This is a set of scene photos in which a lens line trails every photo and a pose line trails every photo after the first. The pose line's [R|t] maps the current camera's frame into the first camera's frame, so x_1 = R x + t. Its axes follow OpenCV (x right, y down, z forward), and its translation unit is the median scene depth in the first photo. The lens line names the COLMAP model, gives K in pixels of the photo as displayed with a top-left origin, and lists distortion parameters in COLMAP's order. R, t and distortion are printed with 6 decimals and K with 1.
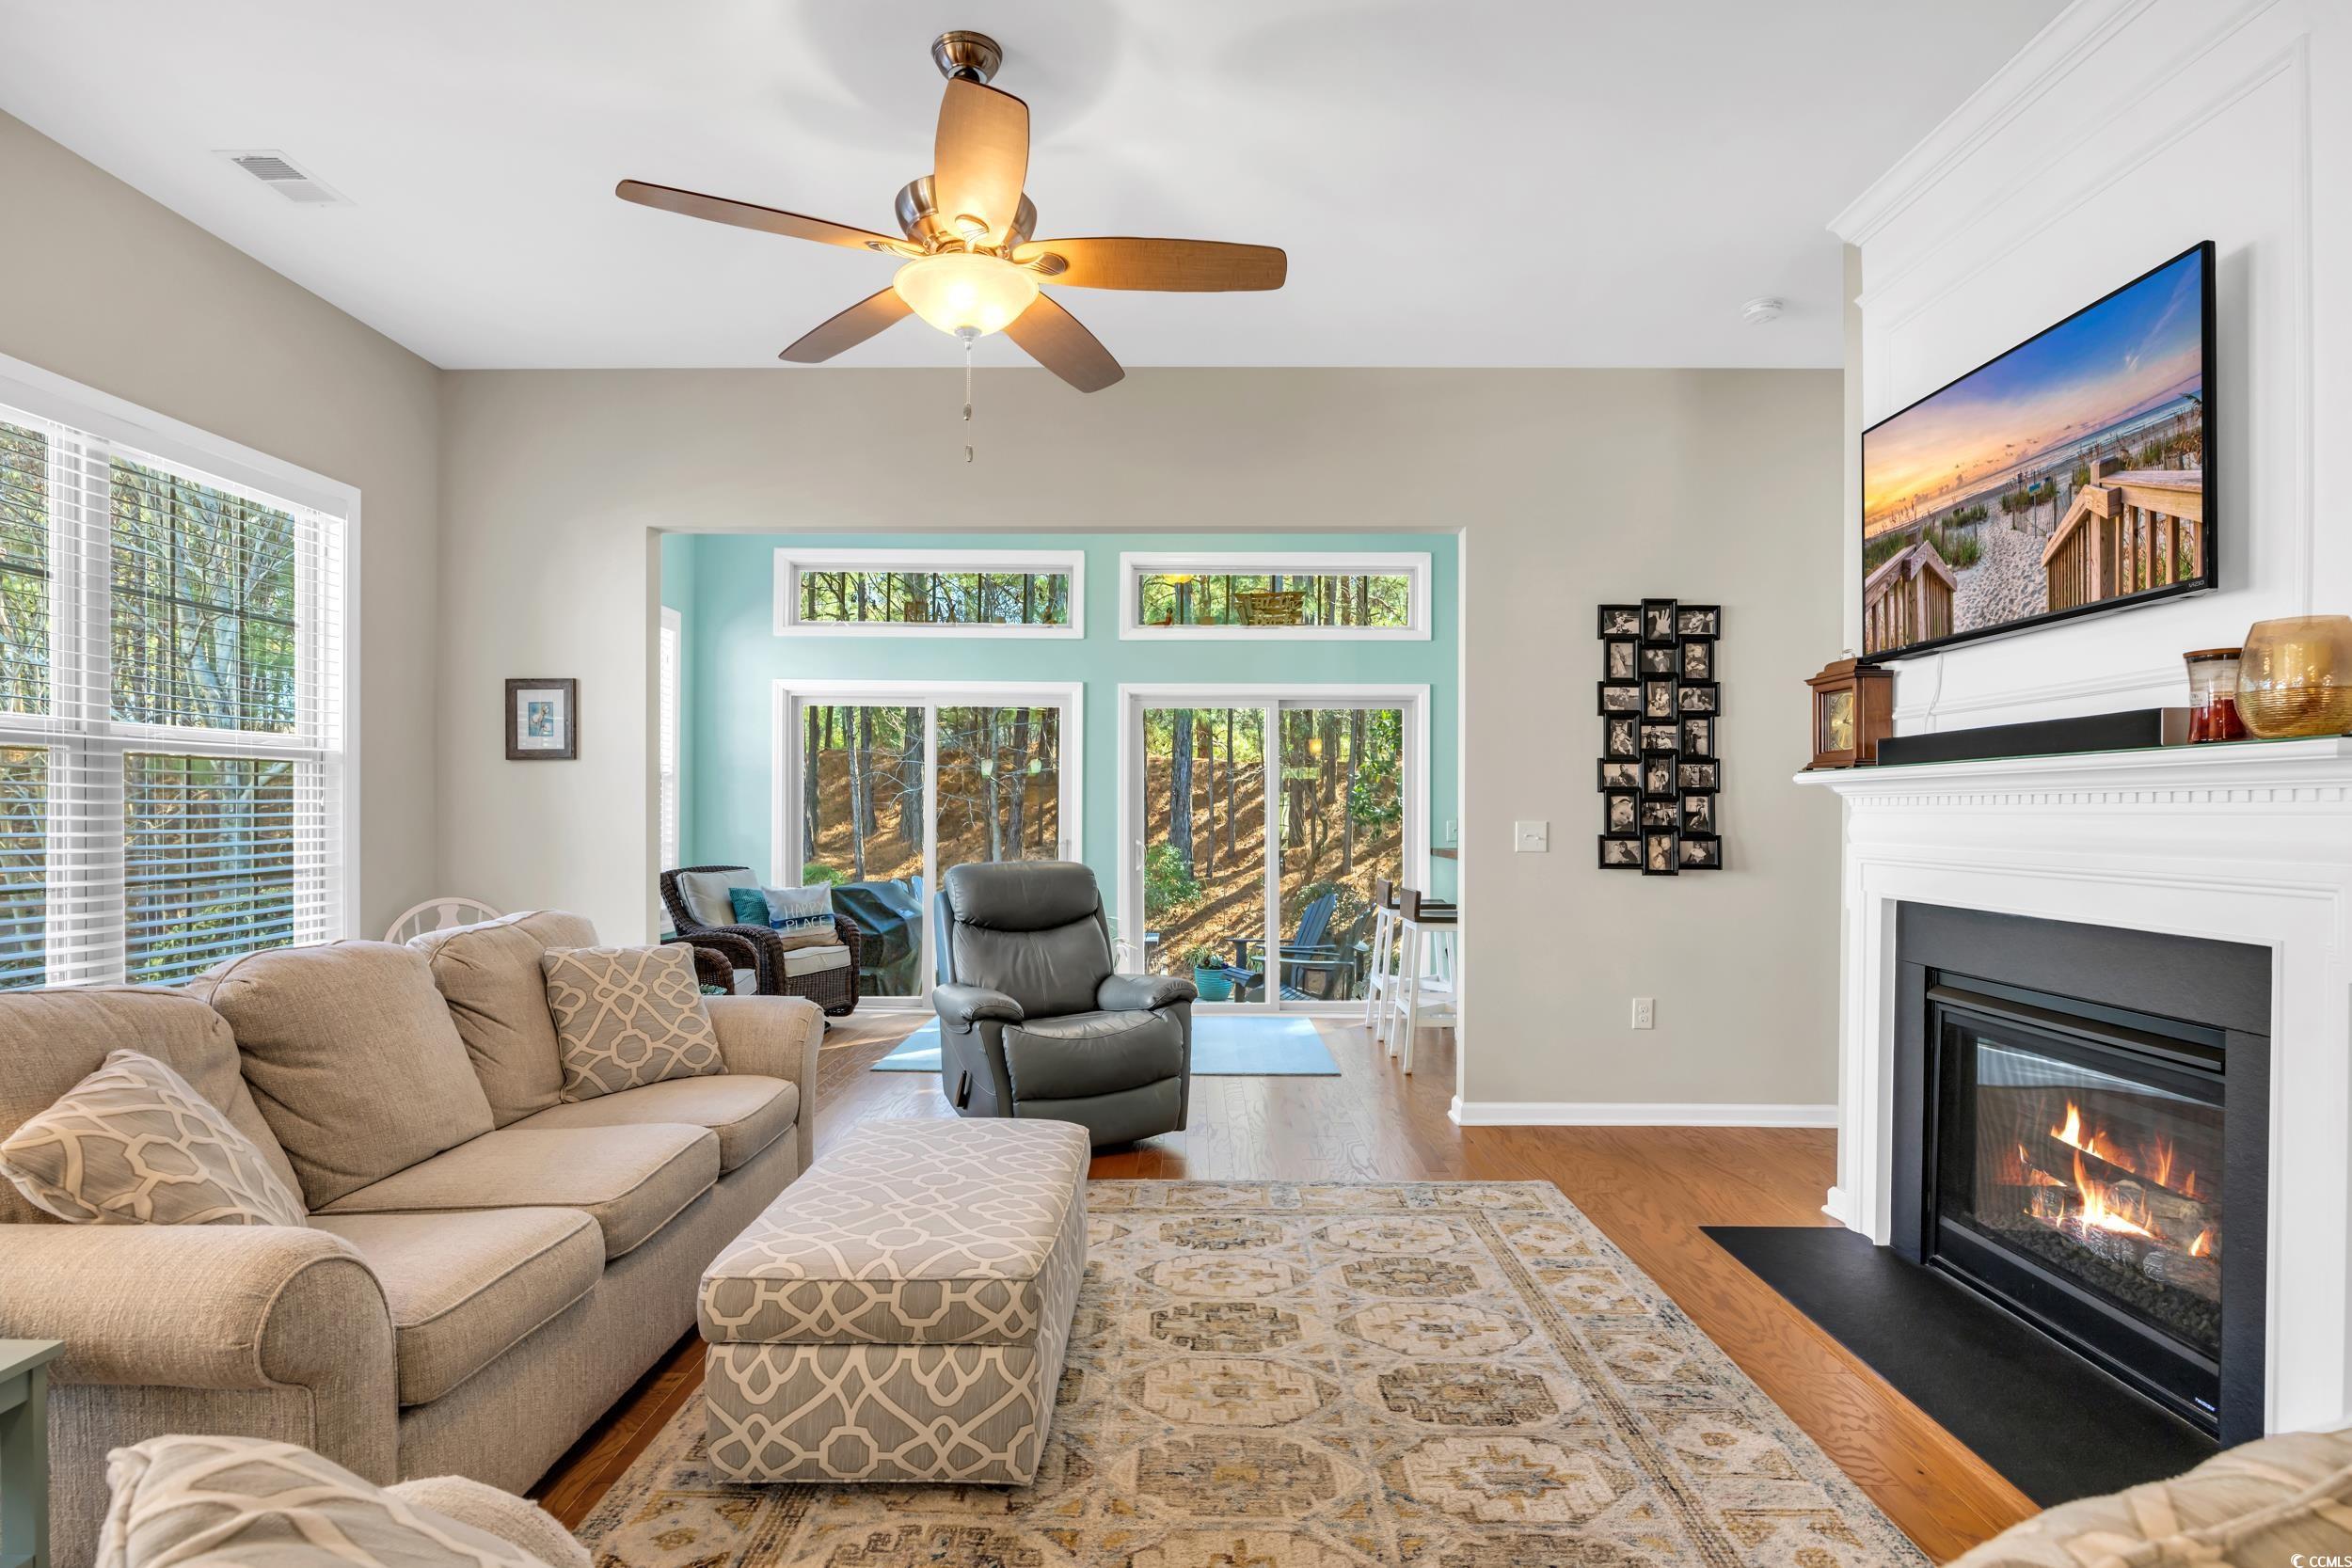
lens RADIAL K [[1168.7, 0, 1177.4], [0, 1168.7, 809.2], [0, 0, 1]] dist [-0.010907, 0.001921]
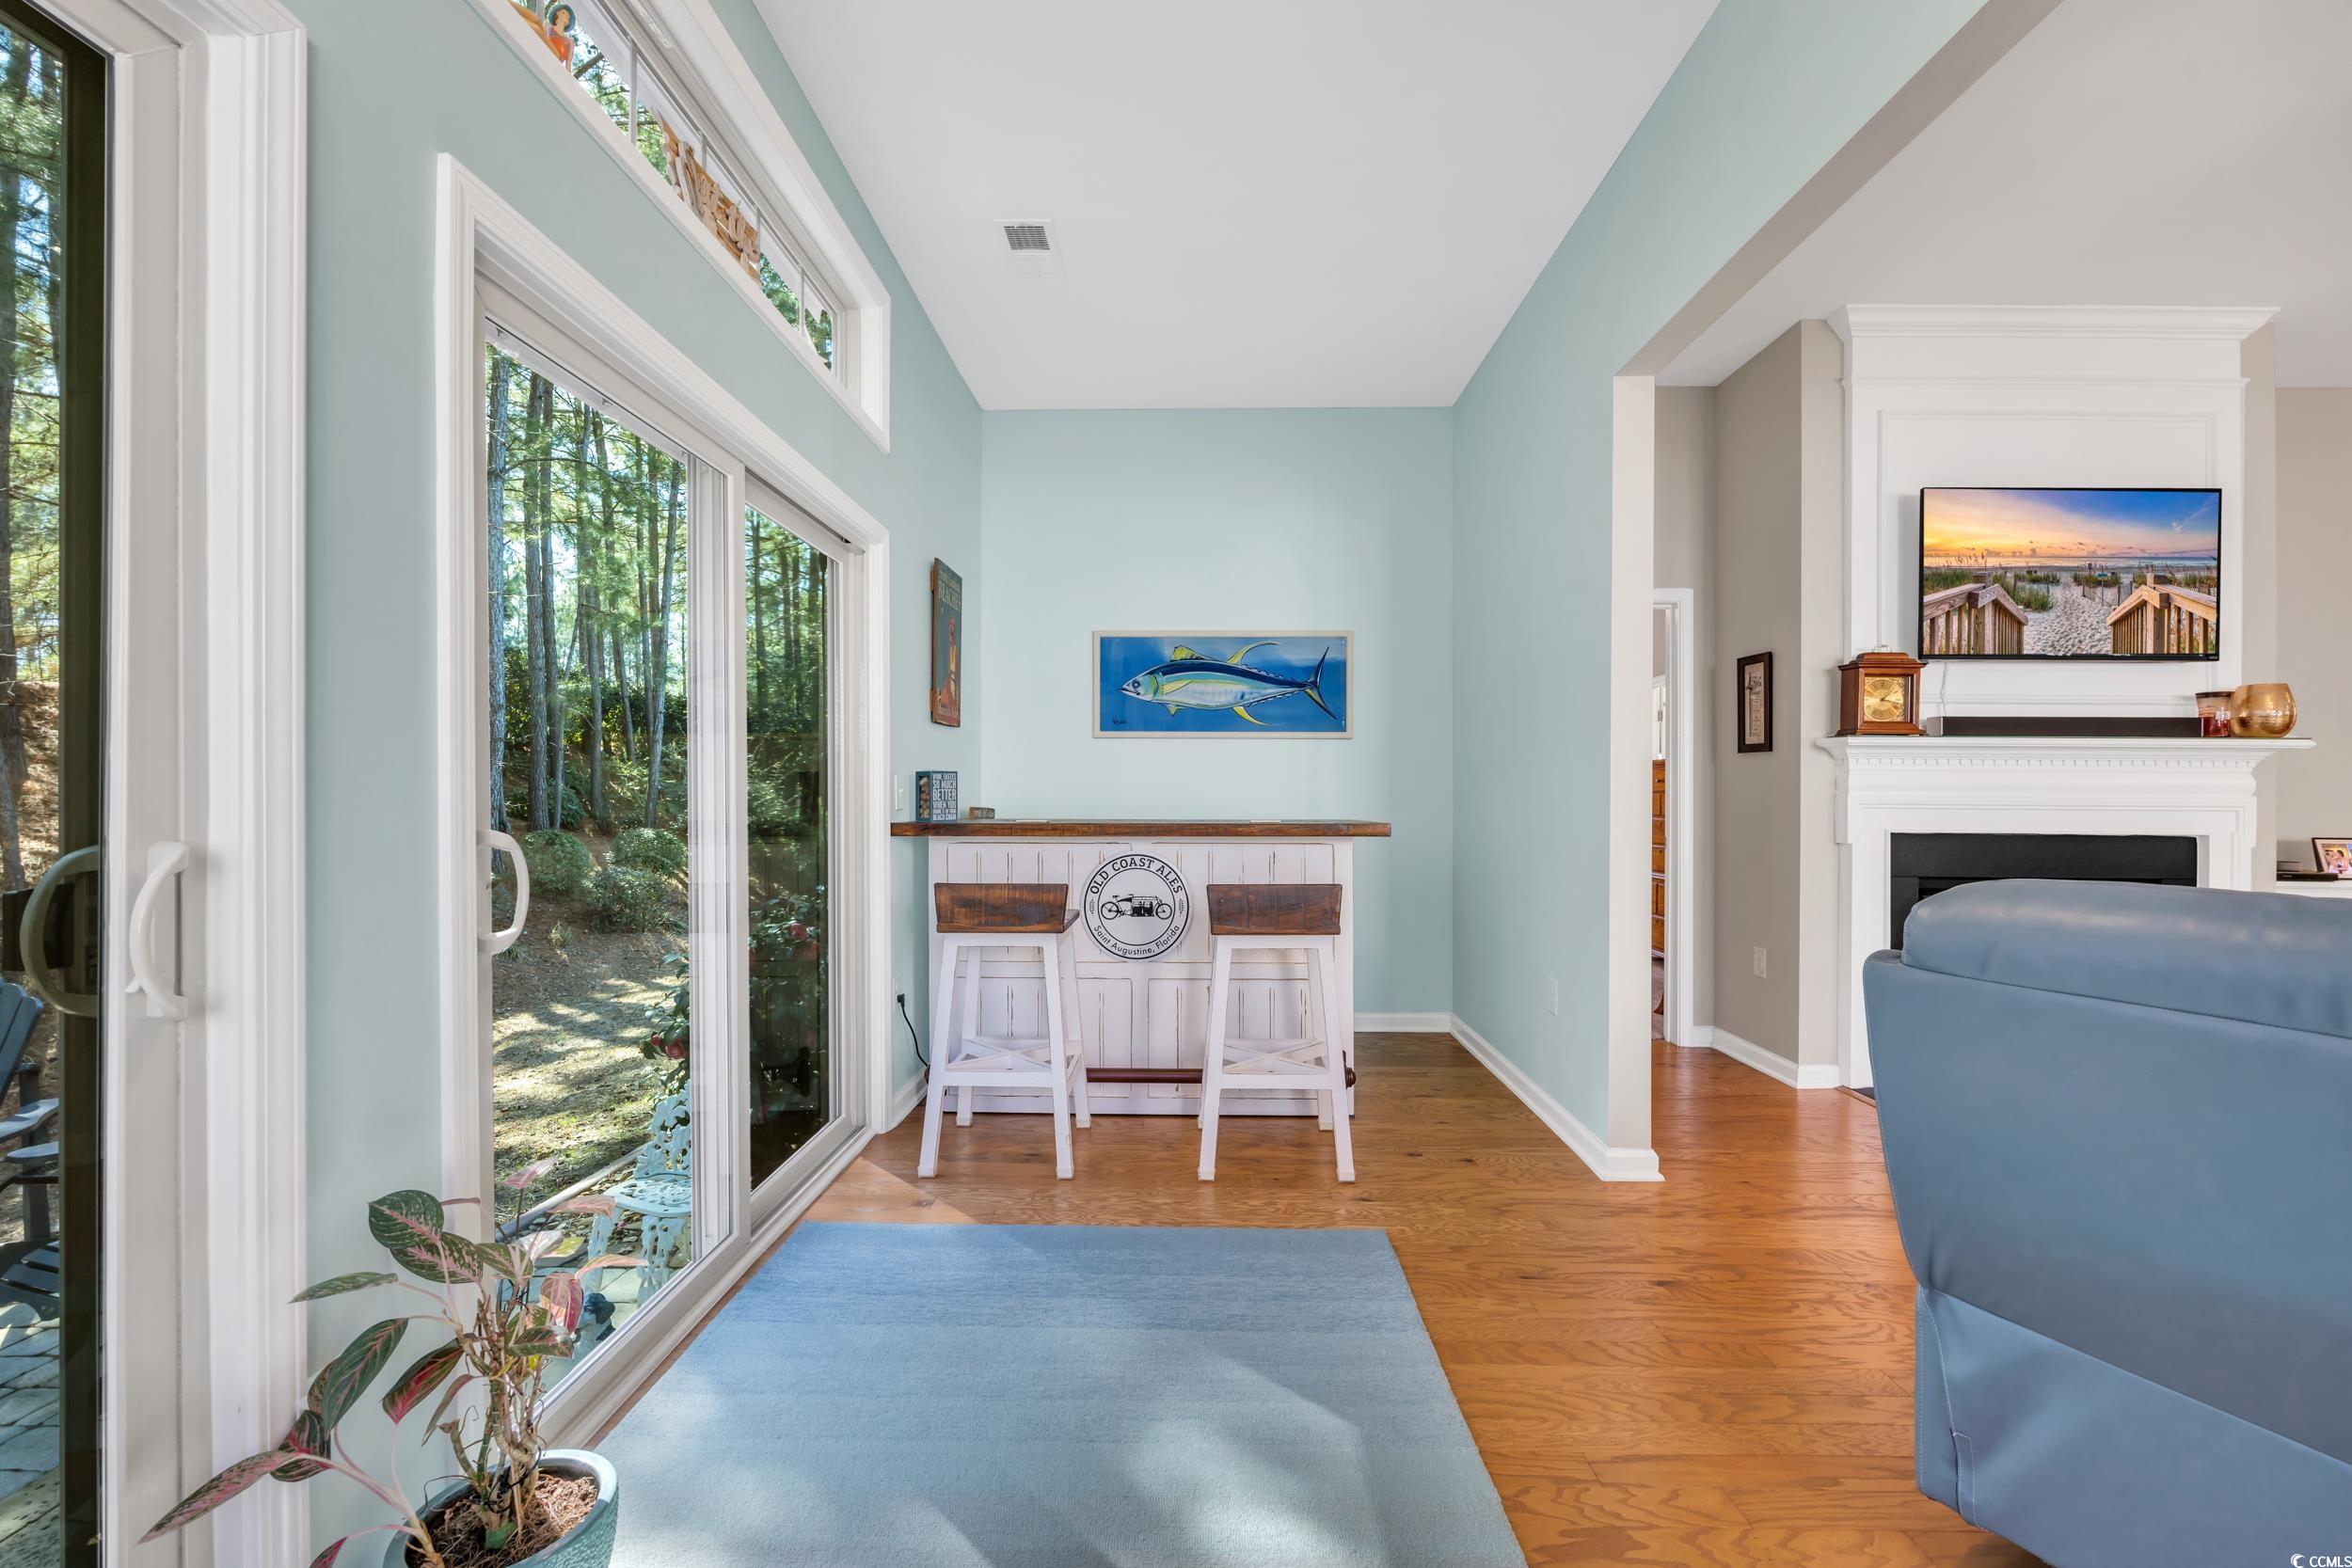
lens RADIAL K [[950.9, 0, 1165.7], [0, 950.9, 792.3], [0, 0, 1]] dist [0.000693, -0.000948]
pose [[0.027915, -0.001496, 0.999609, -0.531851], [-0.009430, 0.999954, 0.001760, 0.034960], [-0.999566, -0.009476, 0.027900, 1.848779]]
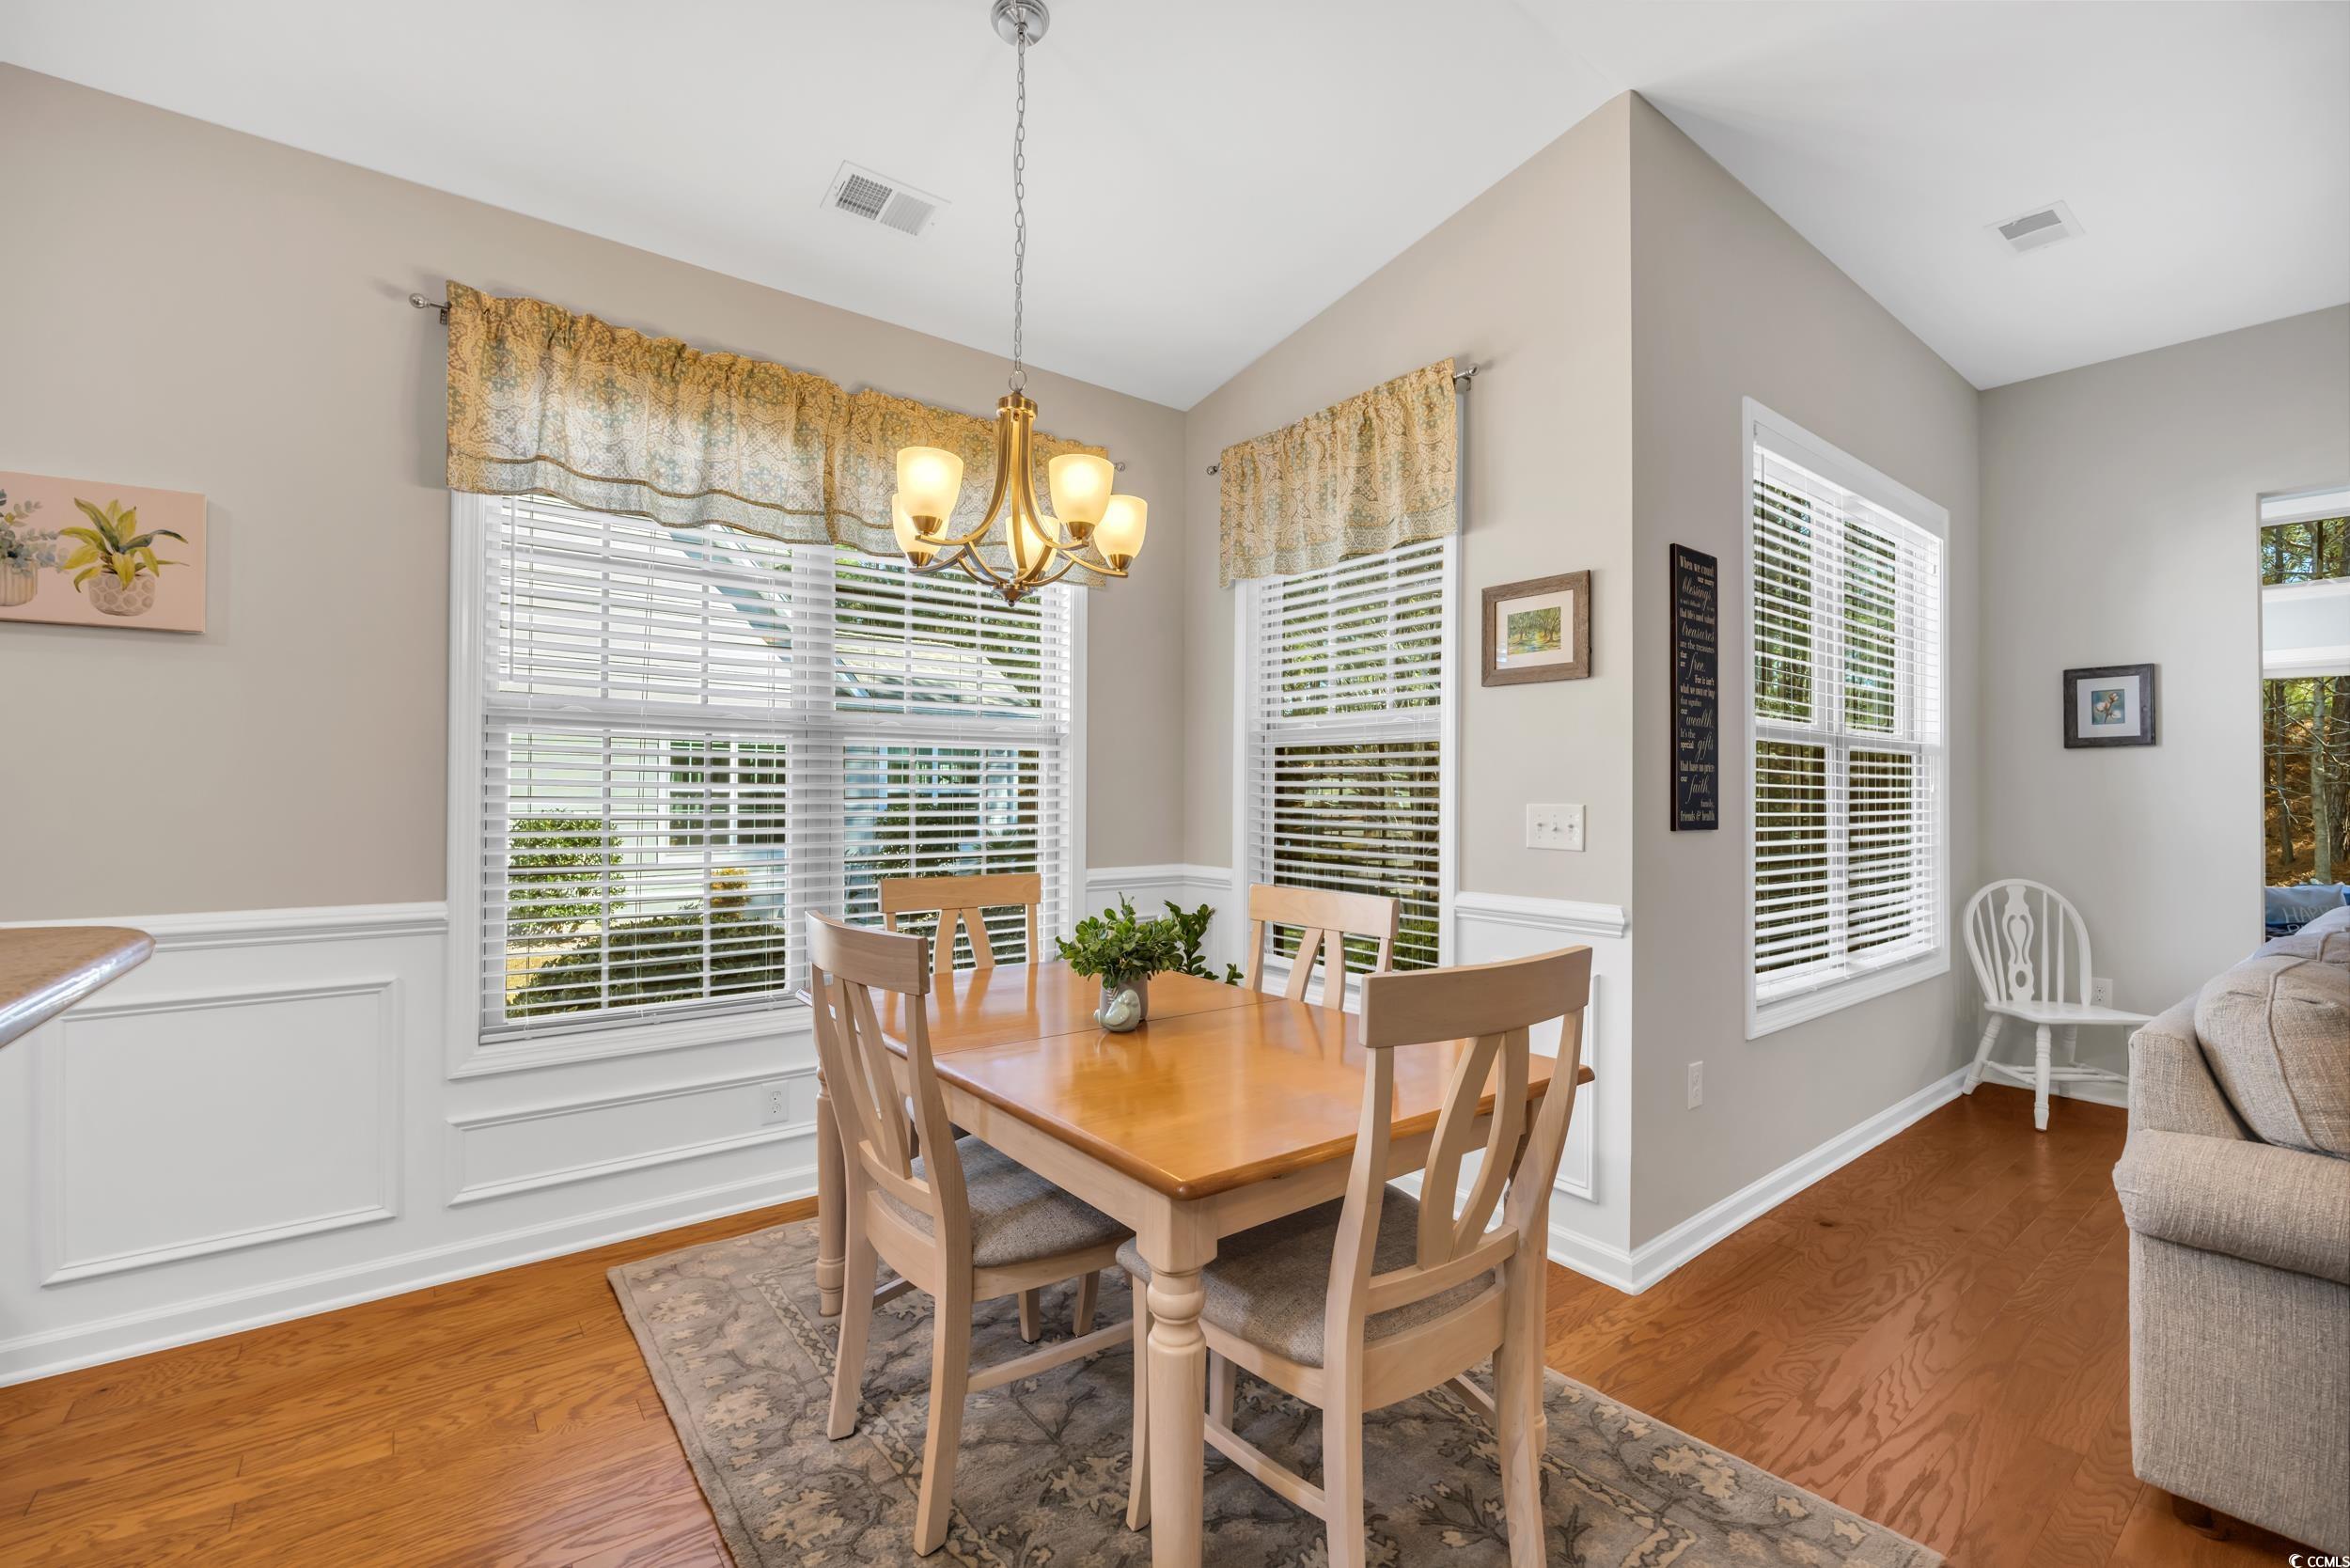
lens RADIAL K [[1001.6, 0, 1171.4], [0, 1001.6, 785.0], [0, 0, 1]] dist [-0.013723, -0.000220]
pose [[0.622242, -0.006937, -0.782794, -0.548939], [-0.002775, 0.999935, -0.011067, 0.002874], [0.782820, 0.009058, 0.622182, -0.240530]]
